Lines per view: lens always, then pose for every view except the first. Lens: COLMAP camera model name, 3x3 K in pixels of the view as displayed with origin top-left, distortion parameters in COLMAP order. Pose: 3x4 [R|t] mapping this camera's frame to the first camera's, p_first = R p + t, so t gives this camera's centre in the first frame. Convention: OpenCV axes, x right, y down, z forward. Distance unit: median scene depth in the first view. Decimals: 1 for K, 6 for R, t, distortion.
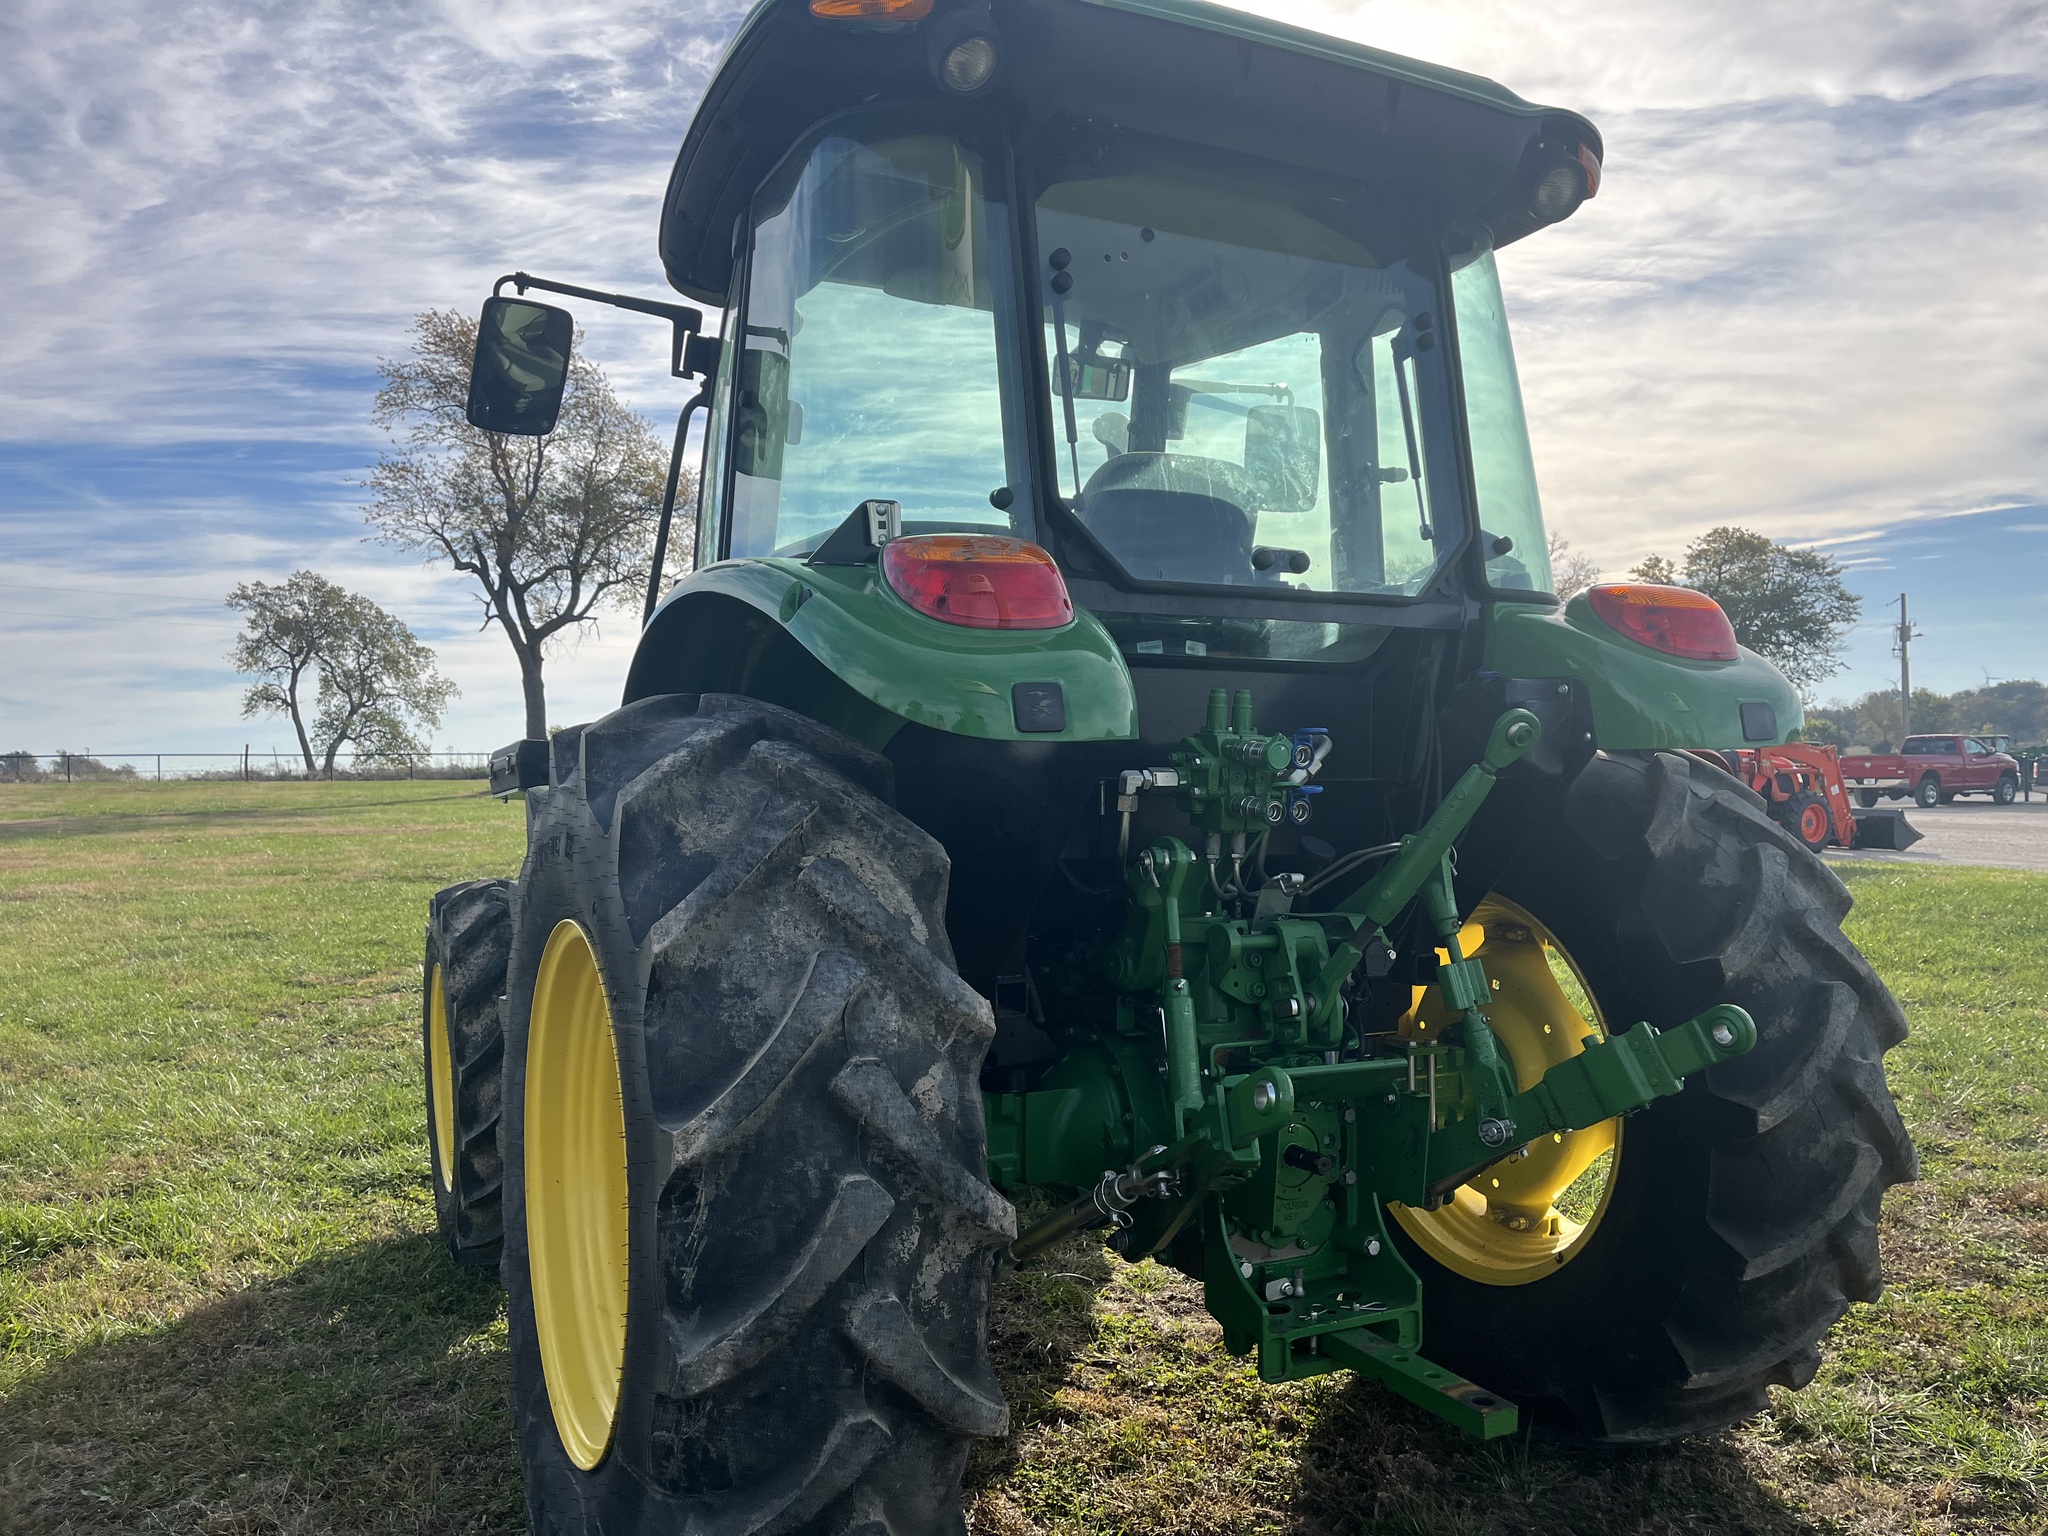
lens RADIAL K [[1566.2, 0, 1046.8], [0, 1566.2, 817.7], [0, 0, 1]] dist [0.043826, -0.058744]
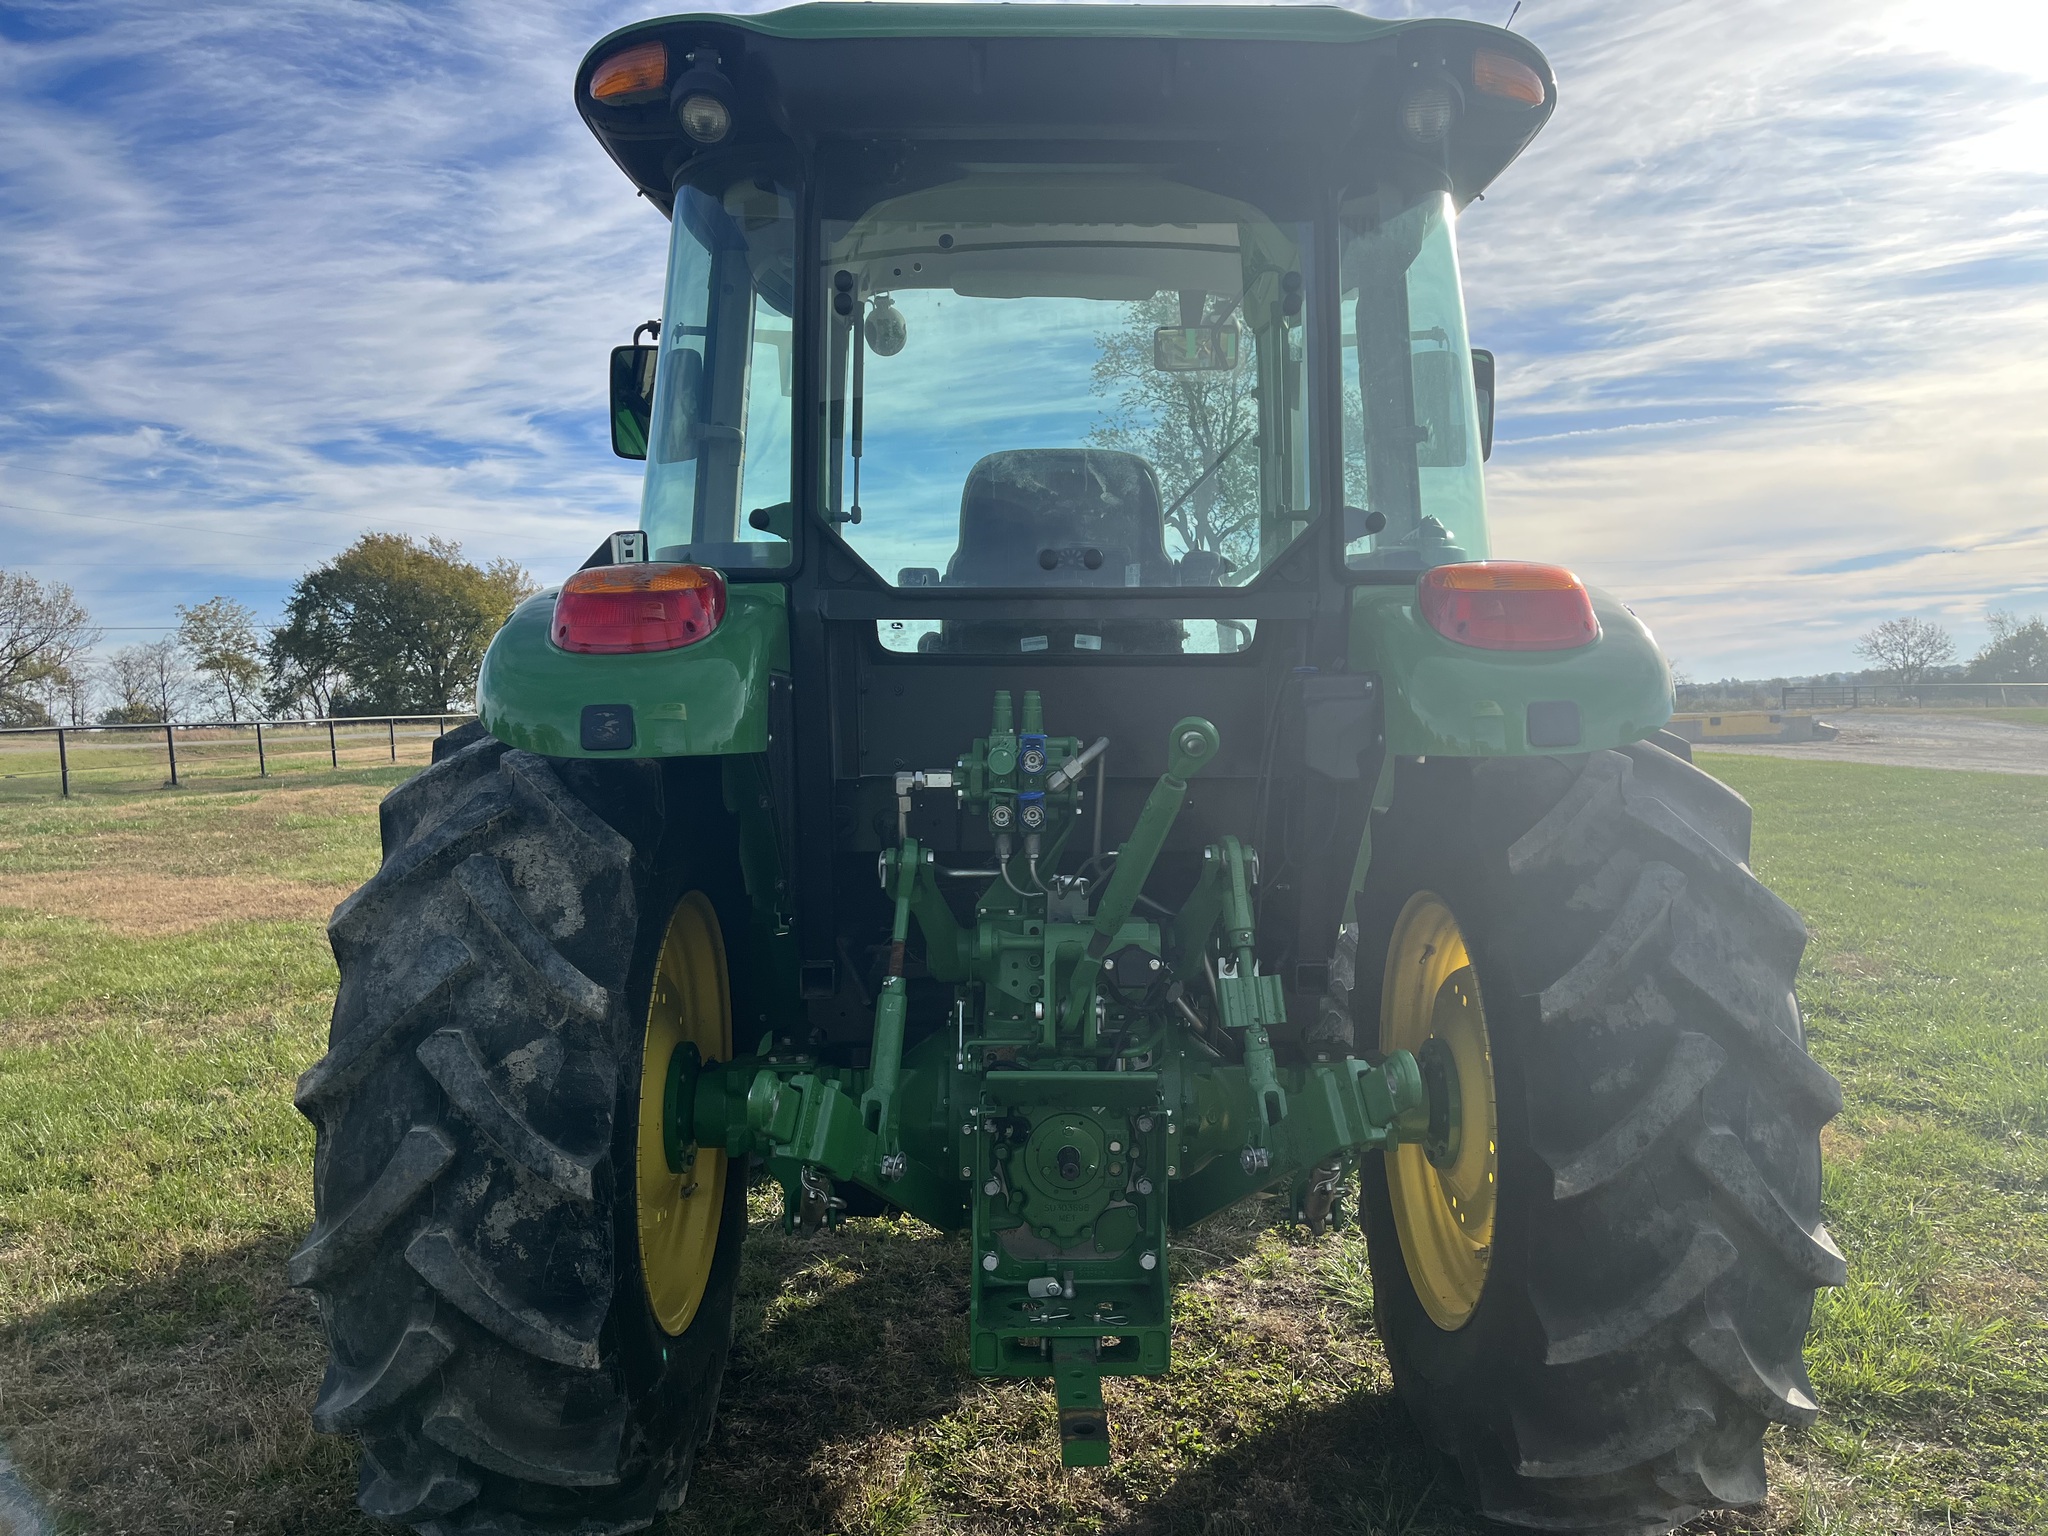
lens RADIAL K [[1558.5, 0, 1017.6], [0, 1558.5, 822.1], [0, 0, 1]] dist [0.063122, -0.109440]
pose [[0.894783, 0.029064, -0.445555, 0.618999], [-0.010696, 0.998988, 0.043683, -0.045702], [0.446373, -0.034321, 0.894188, 0.113288]]
